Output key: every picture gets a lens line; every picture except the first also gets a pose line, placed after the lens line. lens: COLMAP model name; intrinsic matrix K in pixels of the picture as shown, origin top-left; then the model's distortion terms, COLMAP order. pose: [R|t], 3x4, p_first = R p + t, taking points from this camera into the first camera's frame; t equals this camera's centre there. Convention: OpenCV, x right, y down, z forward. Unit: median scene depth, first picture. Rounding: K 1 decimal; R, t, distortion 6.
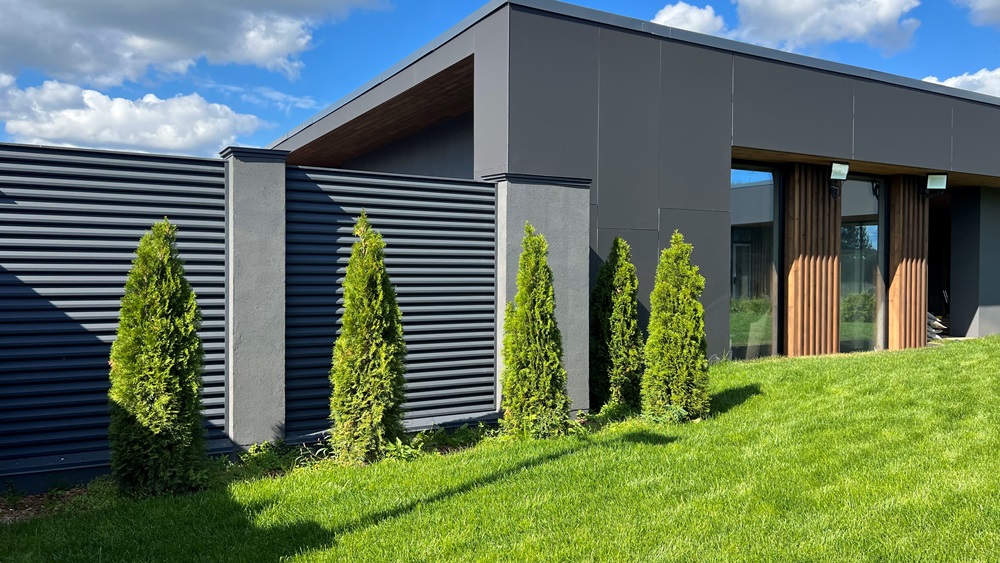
lens RADIAL K [[713.6, 0, 496.8], [0, 713.6, 281.6], [0, 0, 1]] dist [-0.010621, -0.010444]
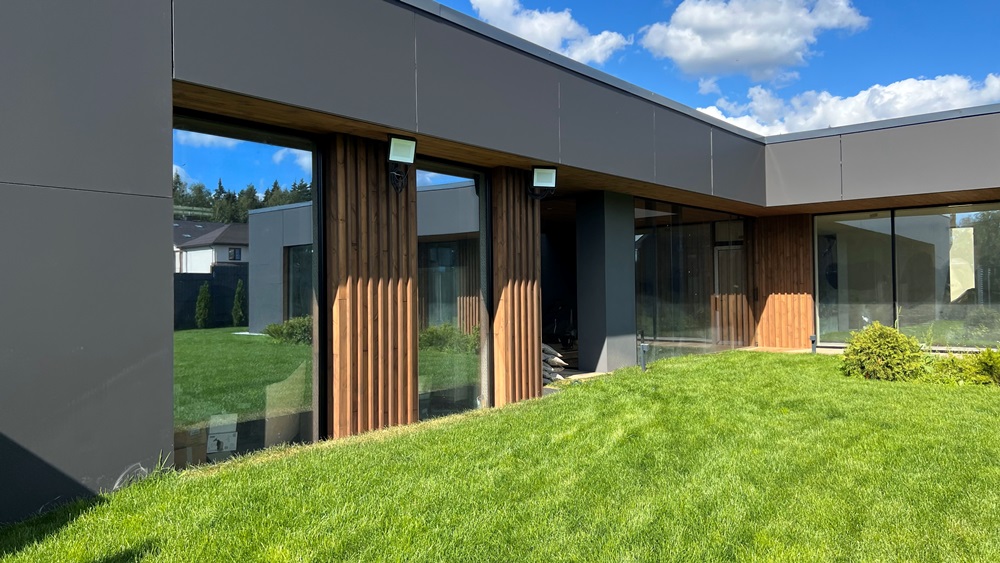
lens RADIAL K [[713.6, 0, 494.7], [0, 713.6, 277.4], [0, 0, 1]] dist [-0.010621, -0.010444]
pose [[0.925647, -0.006795, 0.378328, 0.281249], [0.018647, 0.999443, -0.027671, -0.013402], [-0.377929, 0.032668, 0.925258, 0.316175]]
